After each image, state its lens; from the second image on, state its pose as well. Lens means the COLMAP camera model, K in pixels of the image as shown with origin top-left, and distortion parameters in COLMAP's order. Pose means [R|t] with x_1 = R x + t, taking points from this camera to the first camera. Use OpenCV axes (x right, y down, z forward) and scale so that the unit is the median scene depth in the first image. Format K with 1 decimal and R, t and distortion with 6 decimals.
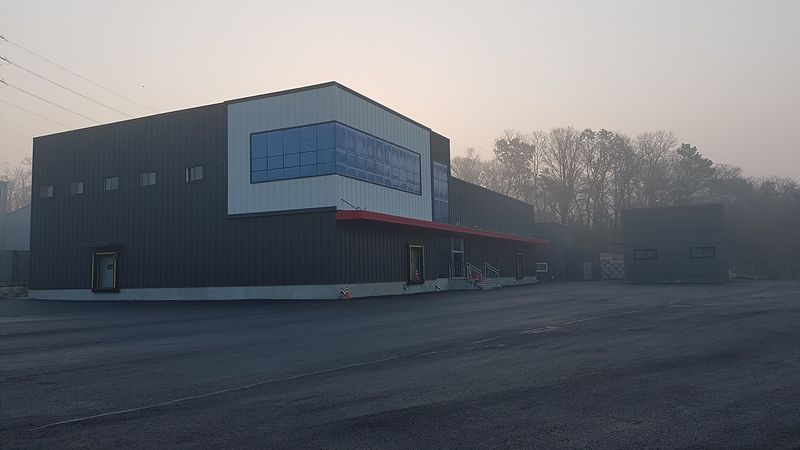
lens RADIAL K [[620.9, 0, 400.9], [0, 620.9, 224.8], [0, 0, 1]] dist [0.035935, -0.015390]
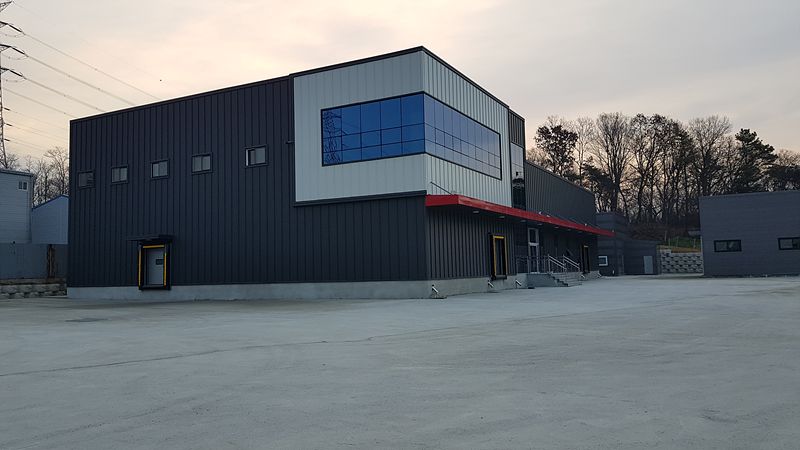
lens RADIAL K [[620.9, 0, 399.7], [0, 620.9, 226.6], [0, 0, 1]] dist [0.035935, -0.015390]
pose [[0.999845, -0.005555, -0.016706, -0.096922], [0.005731, 0.999929, 0.010473, 0.008748], [0.016647, -0.010567, 0.999806, 0.100291]]
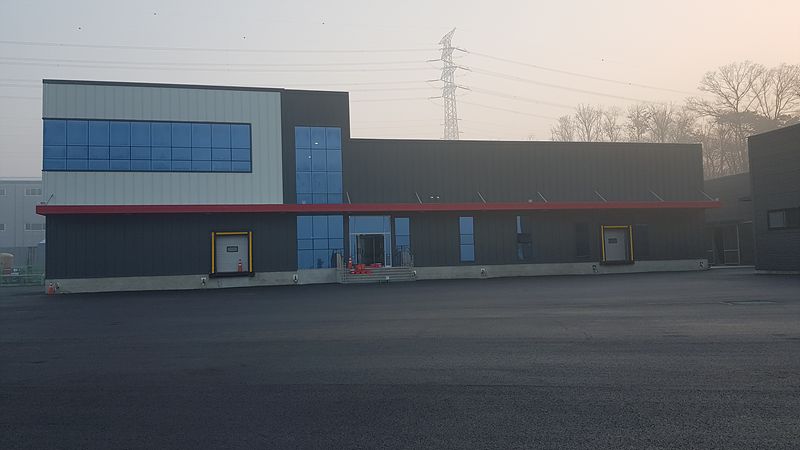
lens RADIAL K [[620.9, 0, 401.2], [0, 620.9, 226.0], [0, 0, 1]] dist [0.035935, -0.015390]
pose [[0.626220, -0.041537, -0.778539, 0.792386], [0.079941, 0.996738, 0.011123, 0.031006], [0.775537, -0.069203, 0.627498, 0.603364]]
